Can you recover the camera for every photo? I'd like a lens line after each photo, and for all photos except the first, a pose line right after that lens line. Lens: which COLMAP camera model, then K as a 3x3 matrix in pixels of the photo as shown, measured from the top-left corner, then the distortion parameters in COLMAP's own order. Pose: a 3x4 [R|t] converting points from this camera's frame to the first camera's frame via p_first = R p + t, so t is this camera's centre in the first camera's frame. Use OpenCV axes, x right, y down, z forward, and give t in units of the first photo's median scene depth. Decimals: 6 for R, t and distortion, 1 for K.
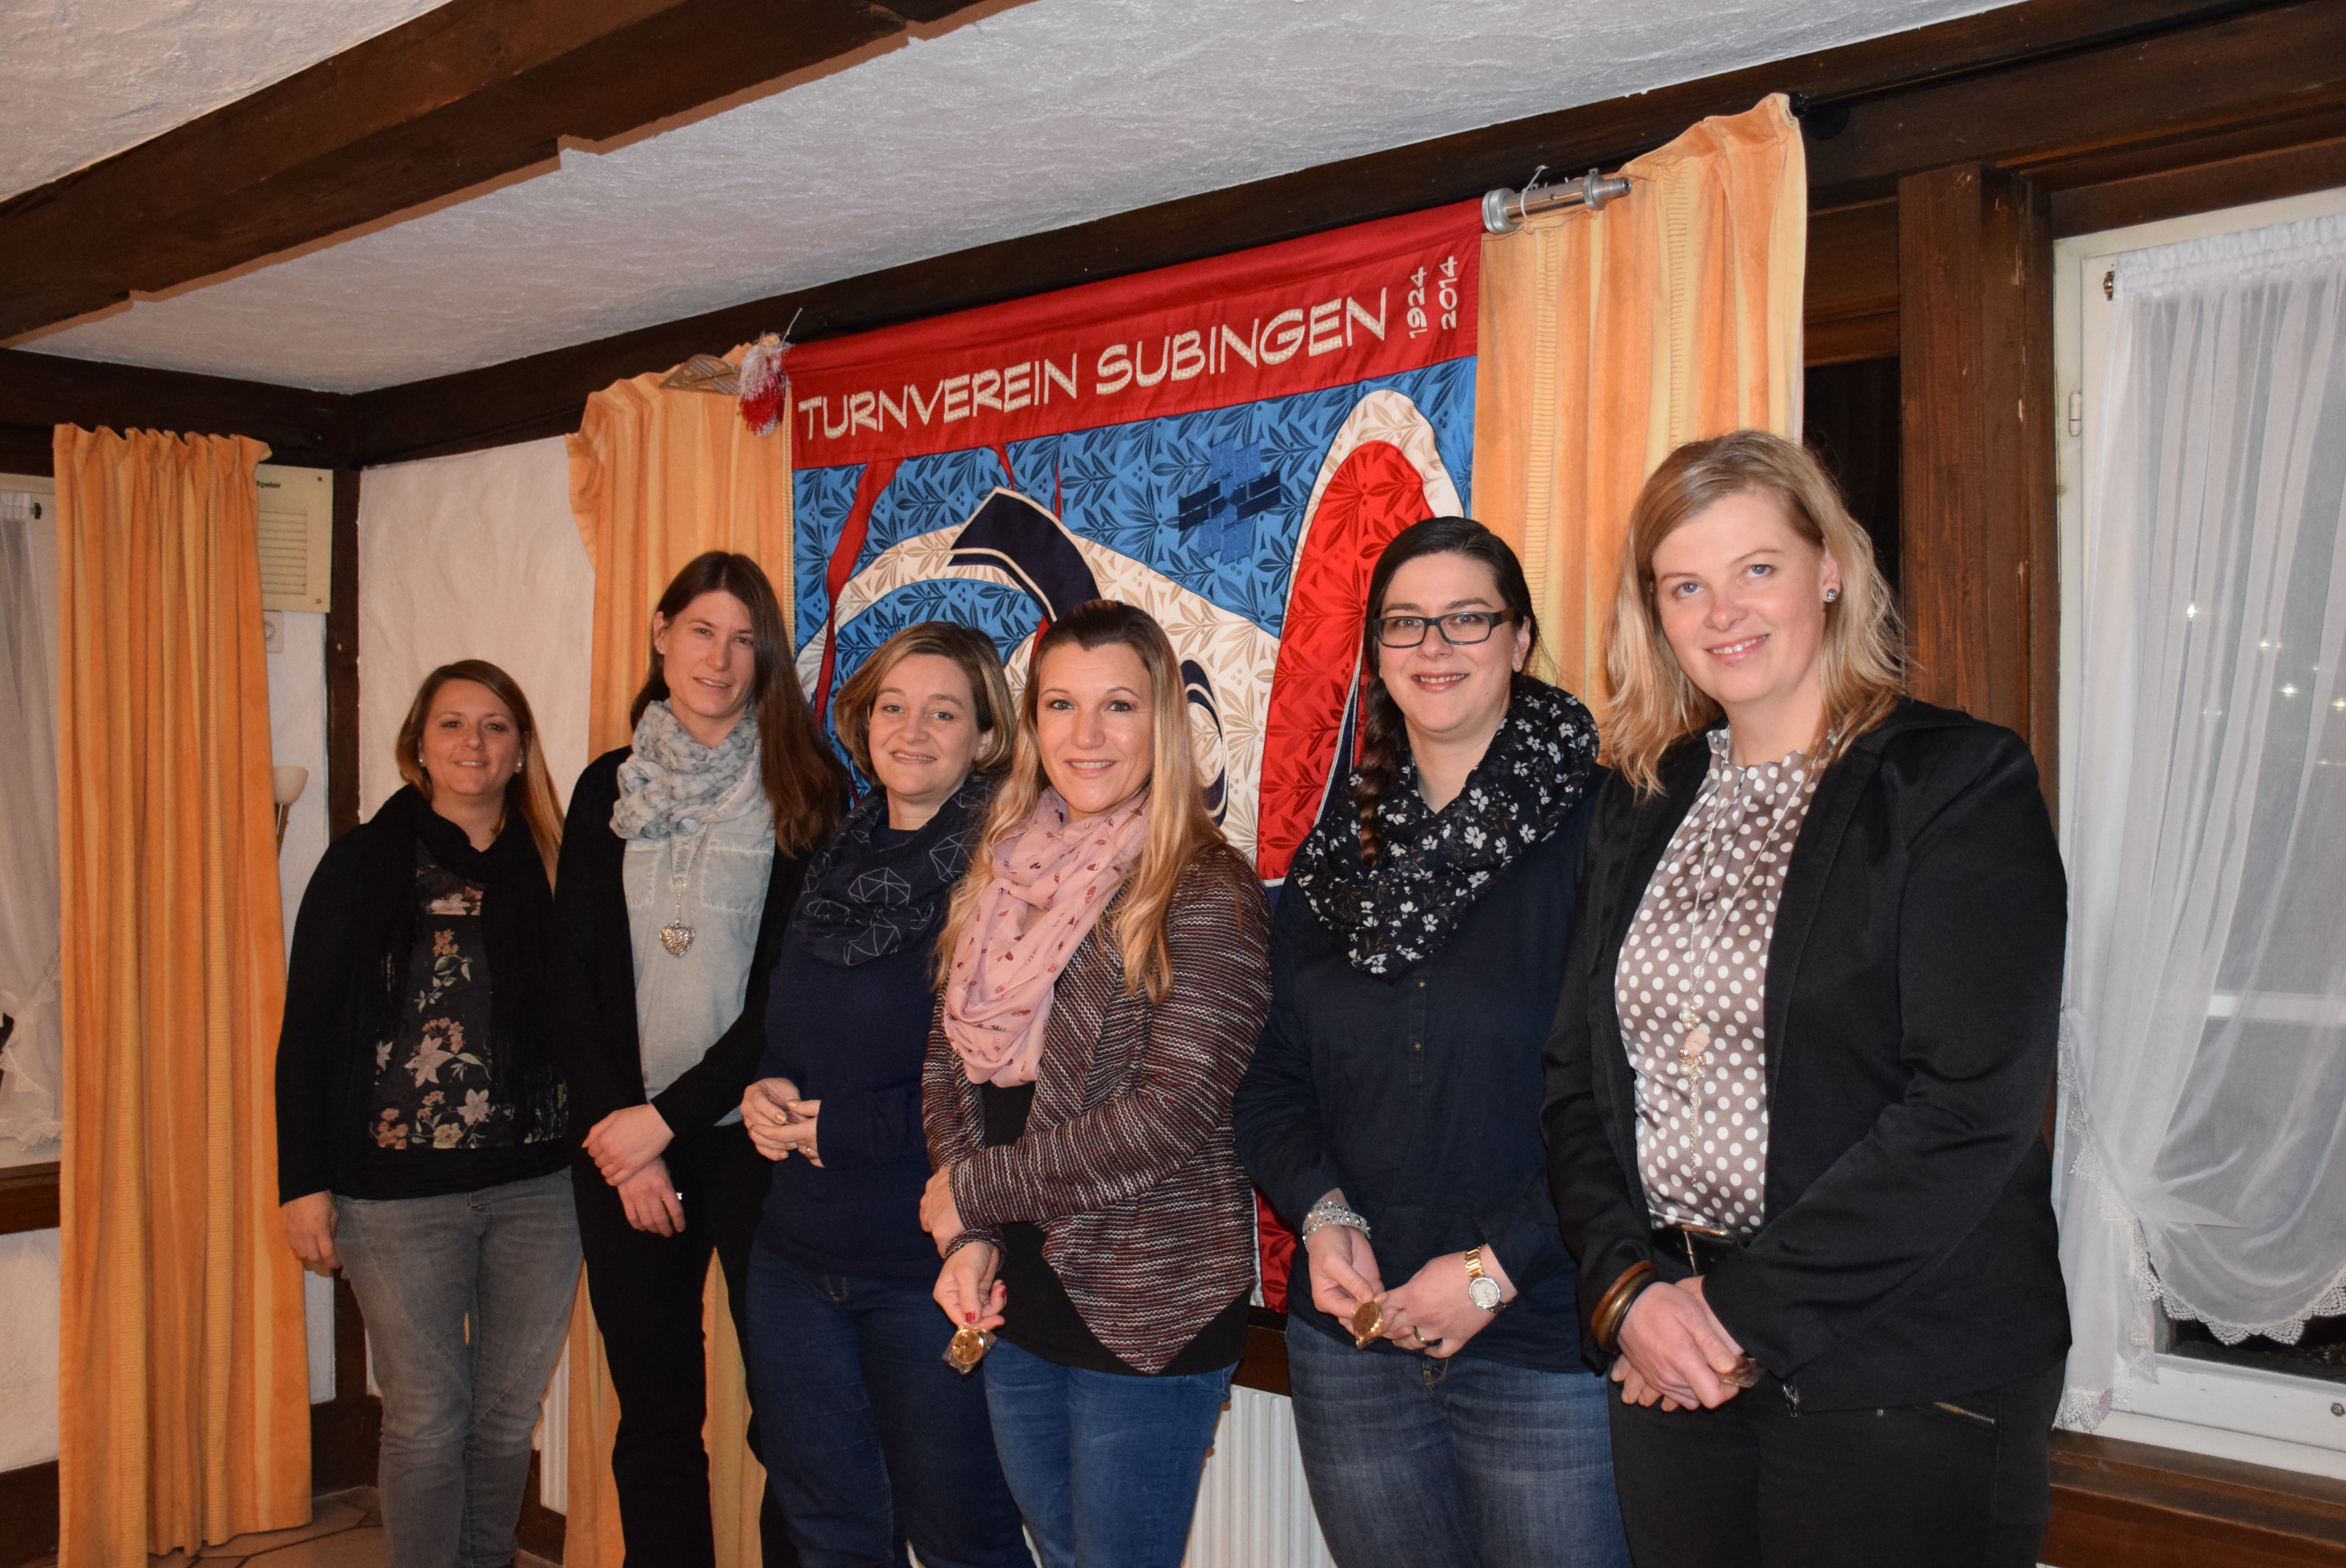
lens RADIAL K [[2173.6, 0, 1151.0], [0, 2173.6, 801.8], [0, 0, 1]] dist [-0.046329, 0.000000]
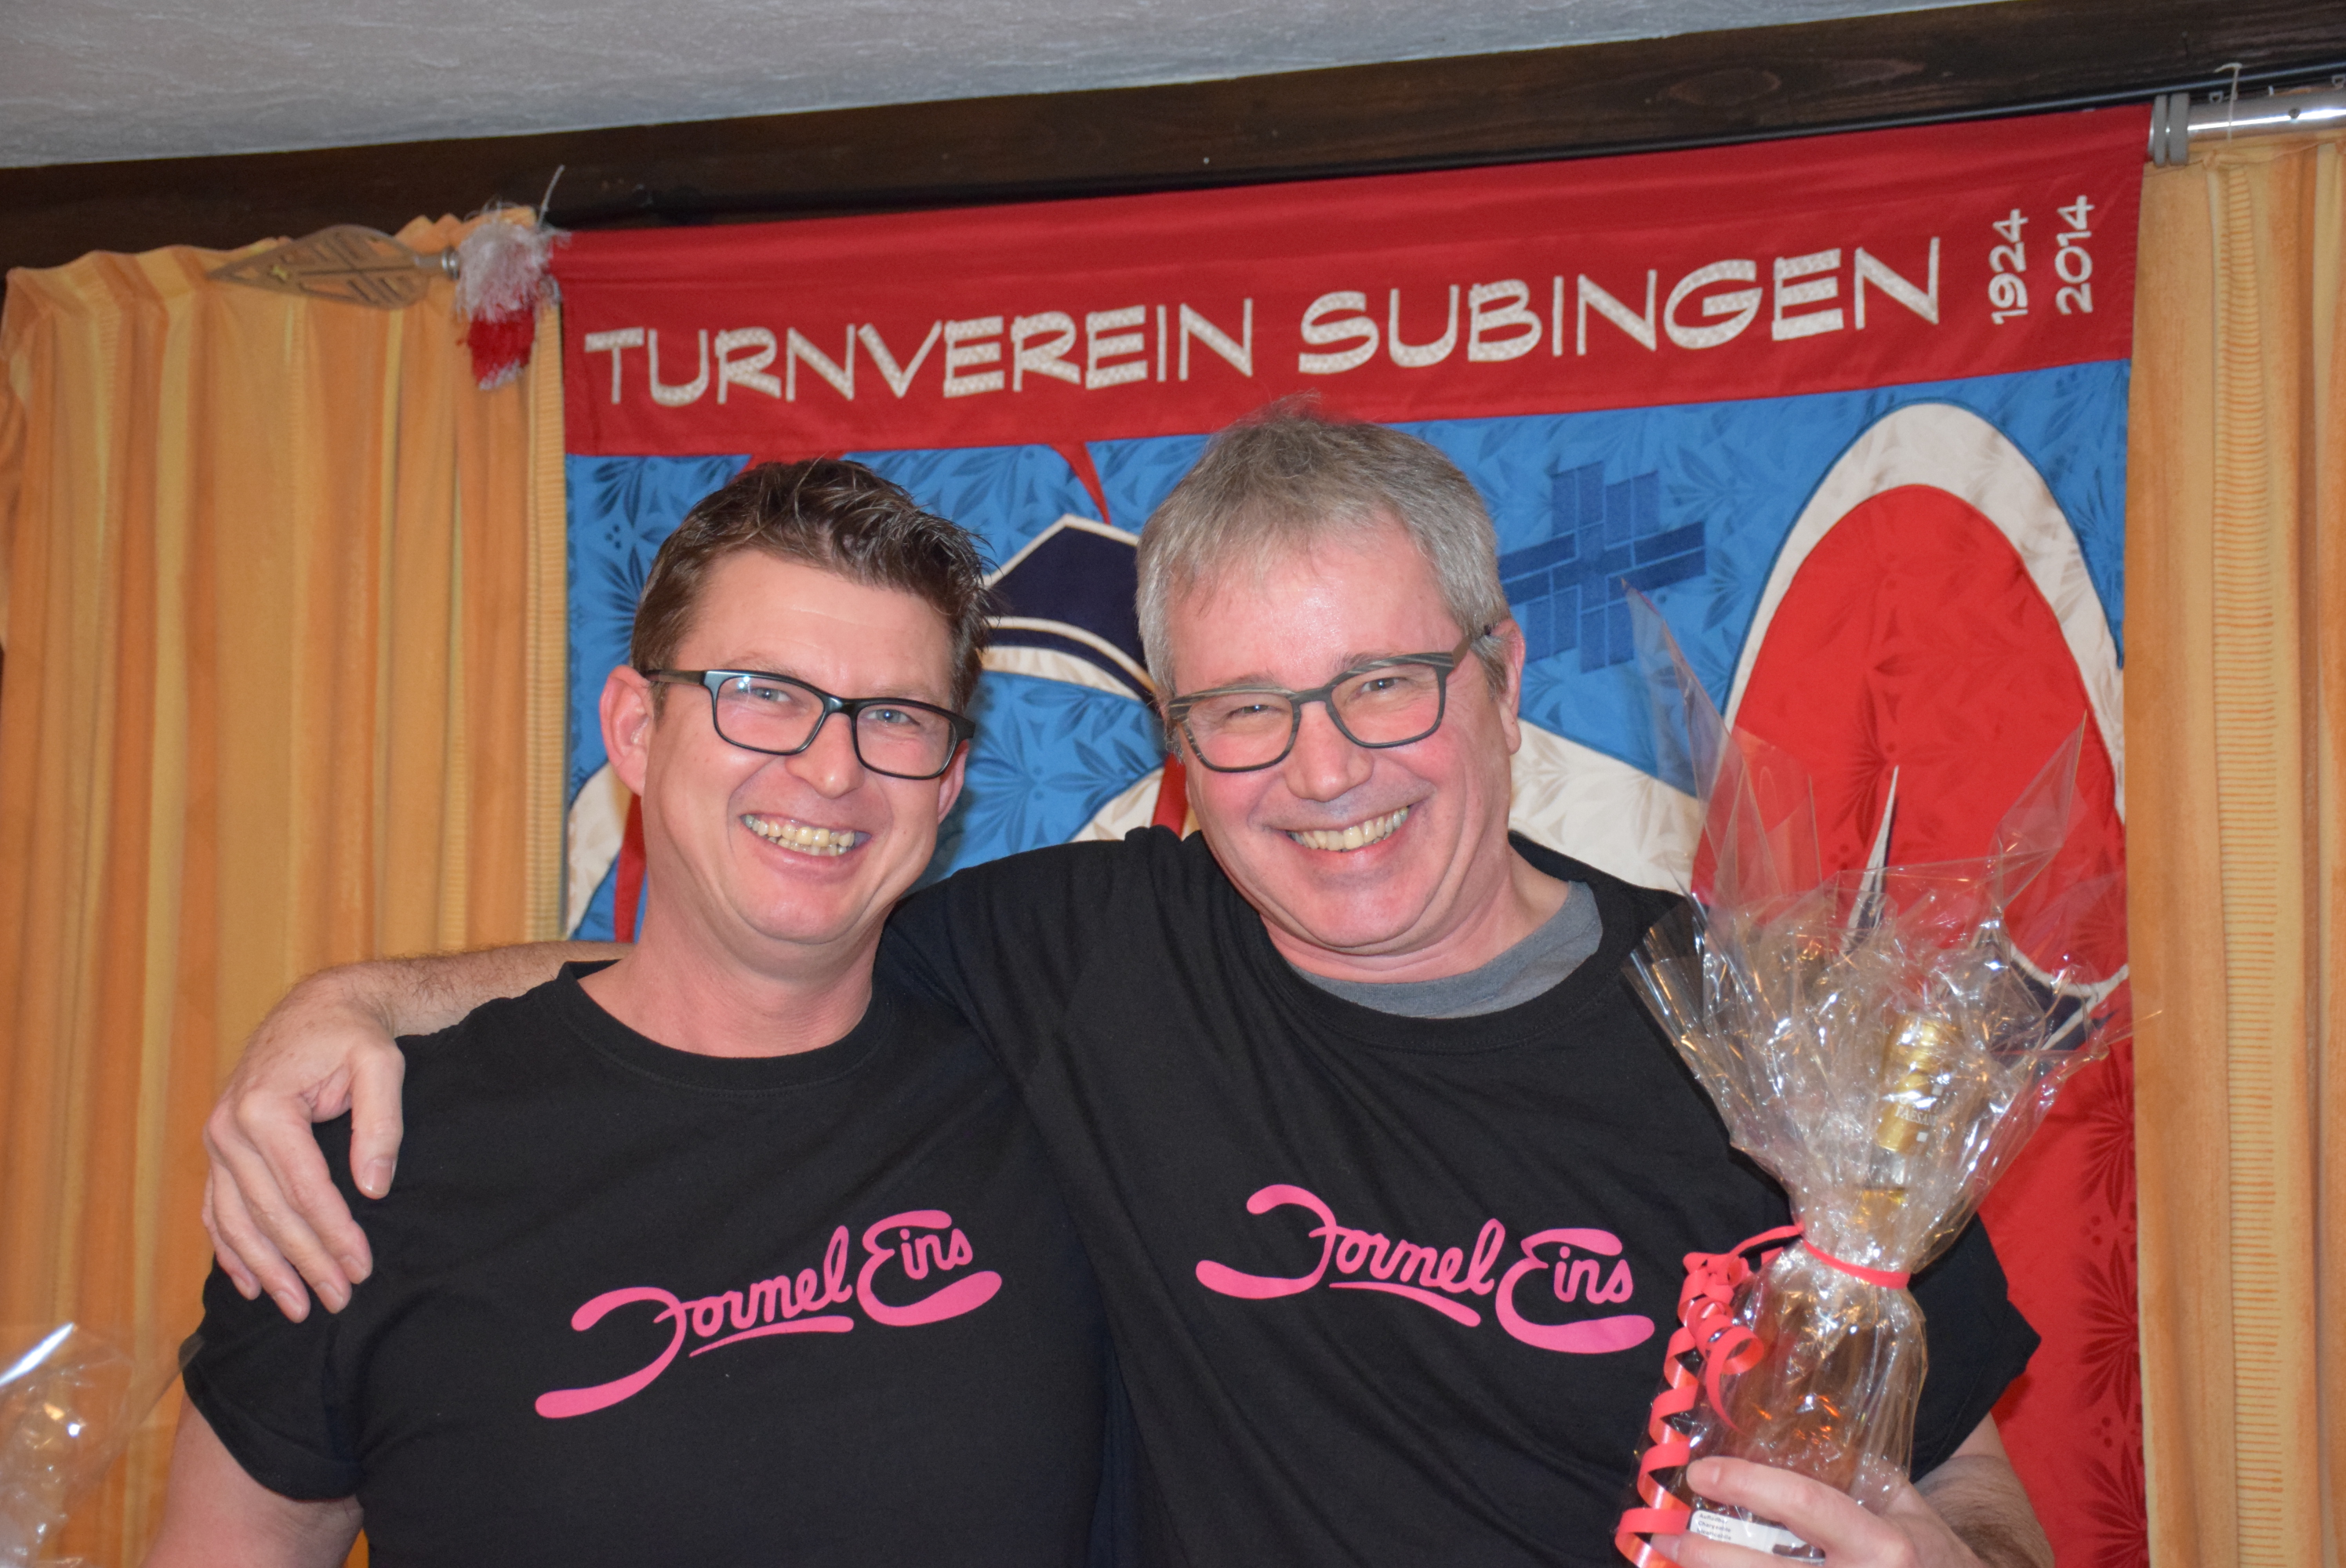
lens RADIAL K [[3241.4, 0, 1159.9], [0, 3241.4, 809.6], [0, 0, 1]] dist [0.176953, 0.000000]
pose [[0.921862, 0.043612, 0.385056, -0.379695], [-0.013504, 0.996659, -0.080552, 0.002261], [-0.387282, 0.069058, 0.919371, 0.202024]]
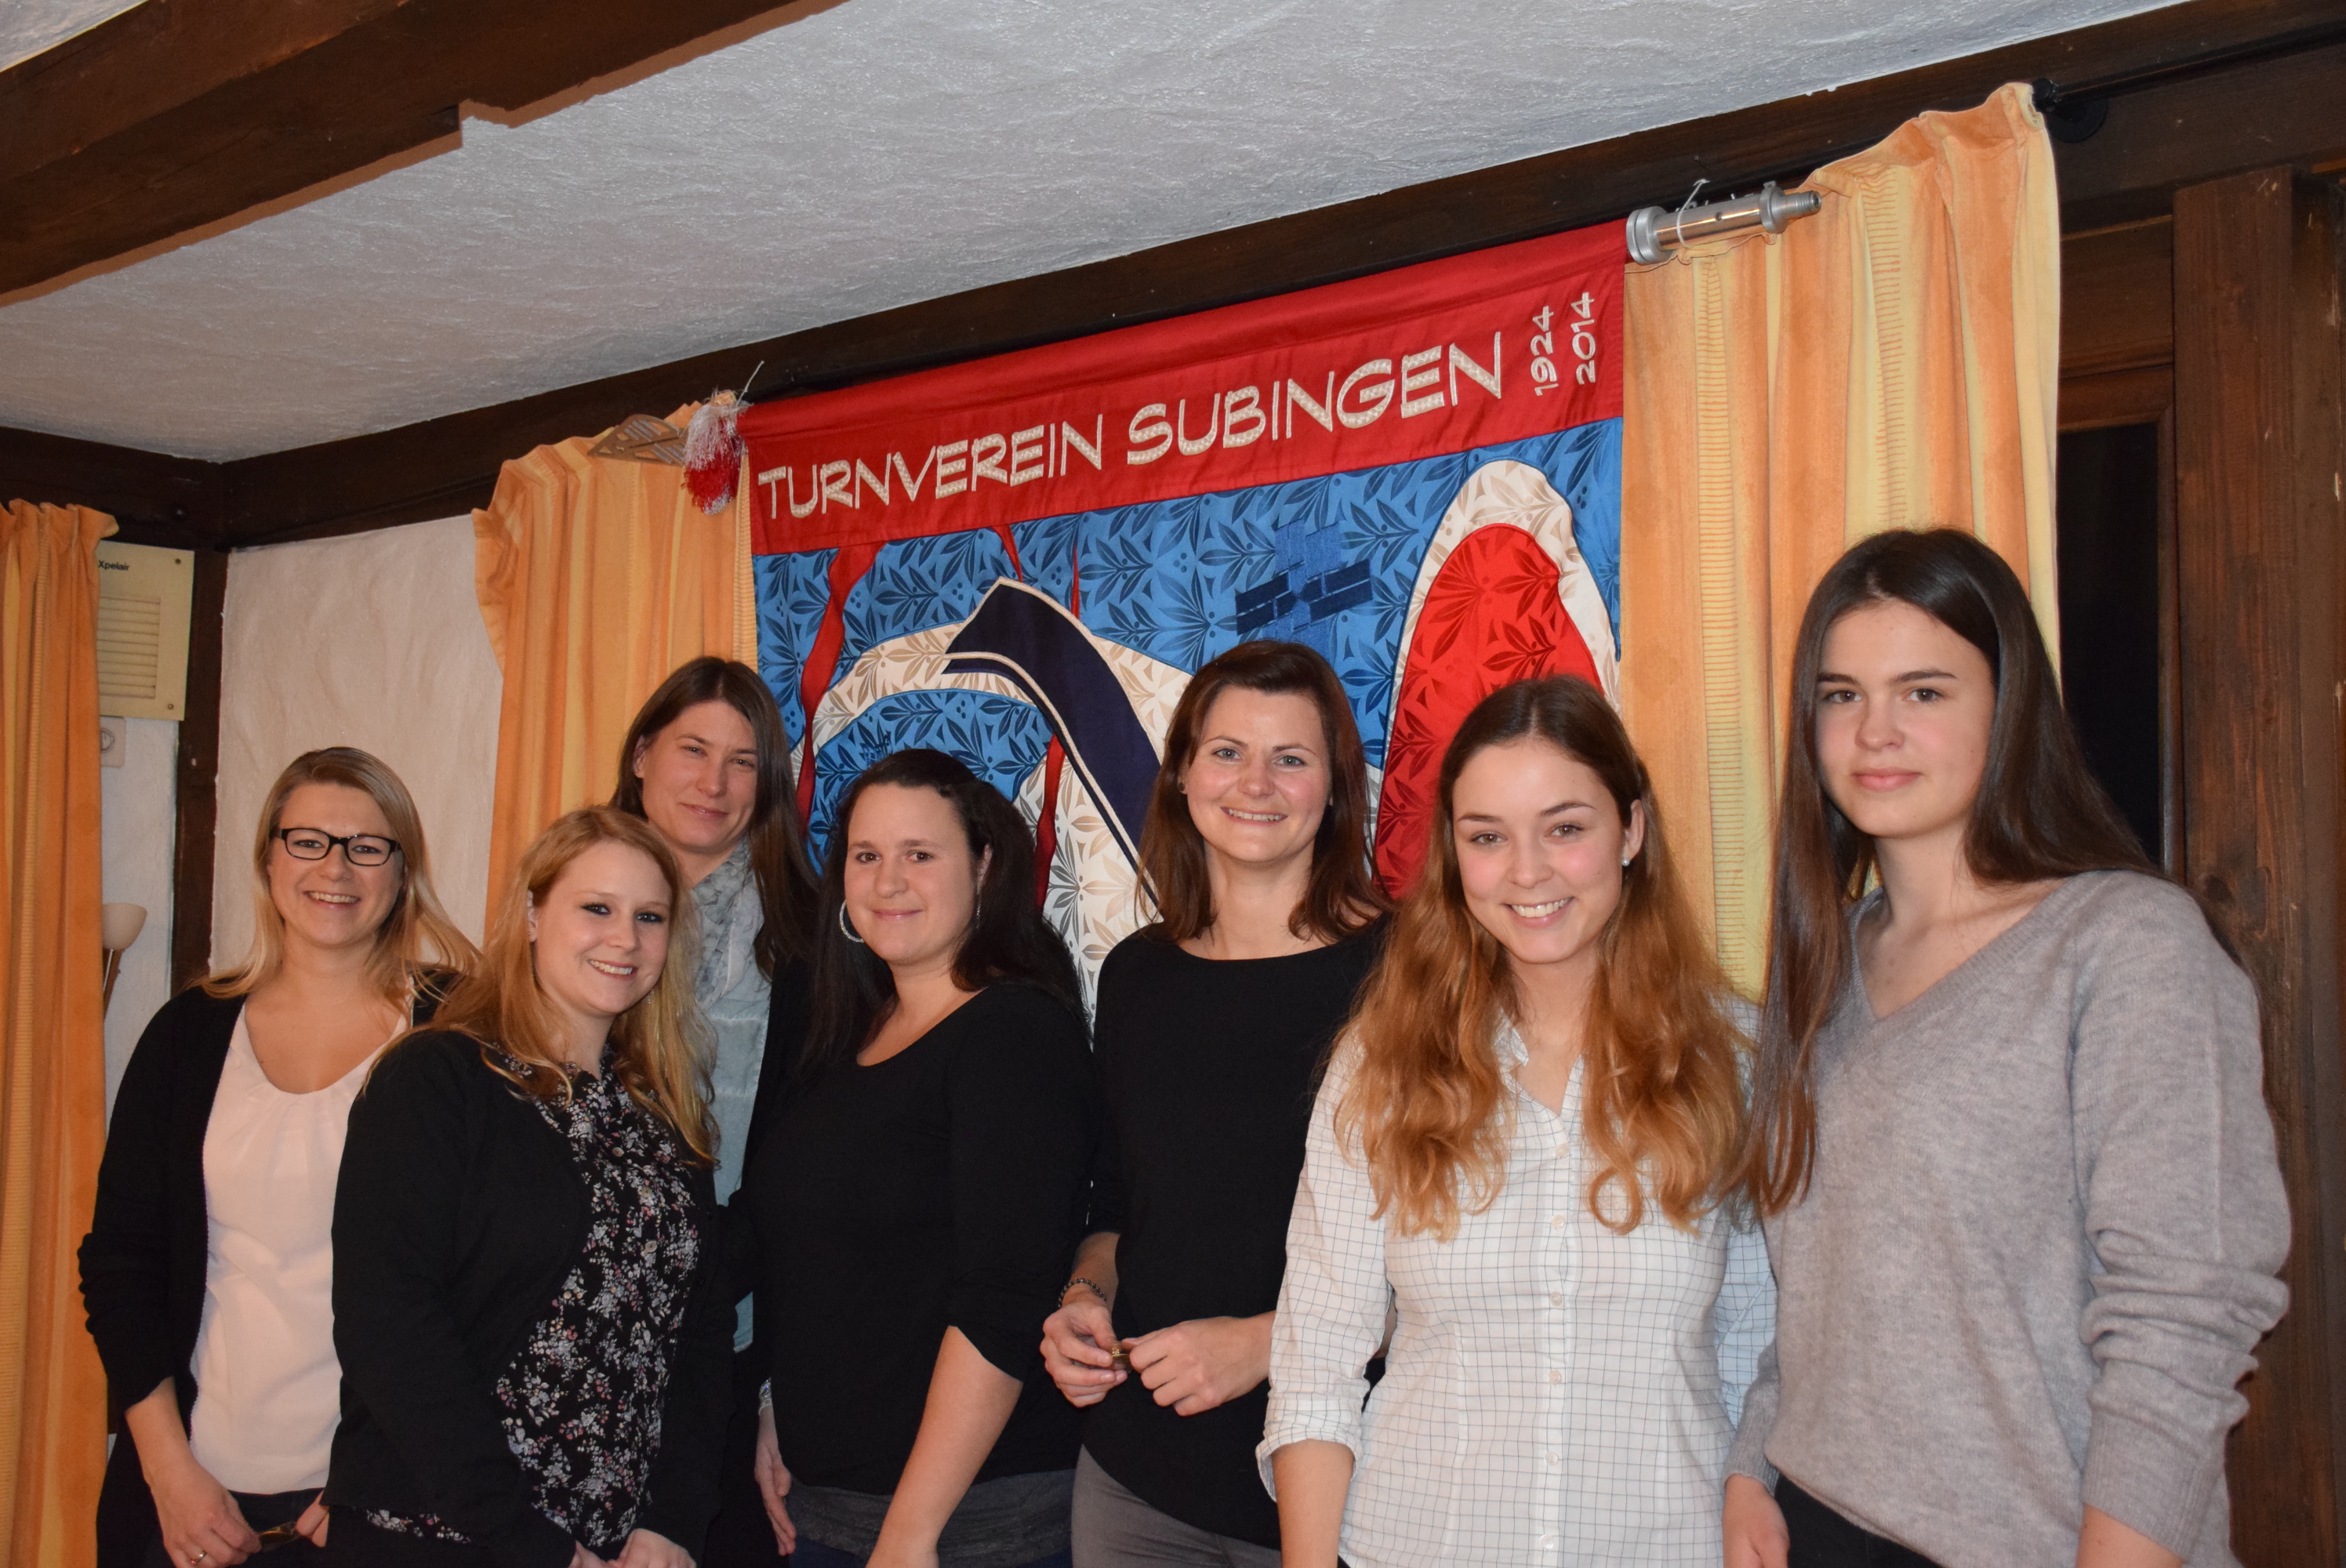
lens RADIAL K [[2313.7, 0, 1202.7], [0, 2313.7, 769.0], [0, 0, 1]] dist [-0.002698, 0.000000]
pose [[0.999426, 0.012172, 0.031629, -0.022048], [-0.009877, 0.997377, -0.071702, -0.012510], [-0.032419, 0.071349, 0.996924, 0.141580]]
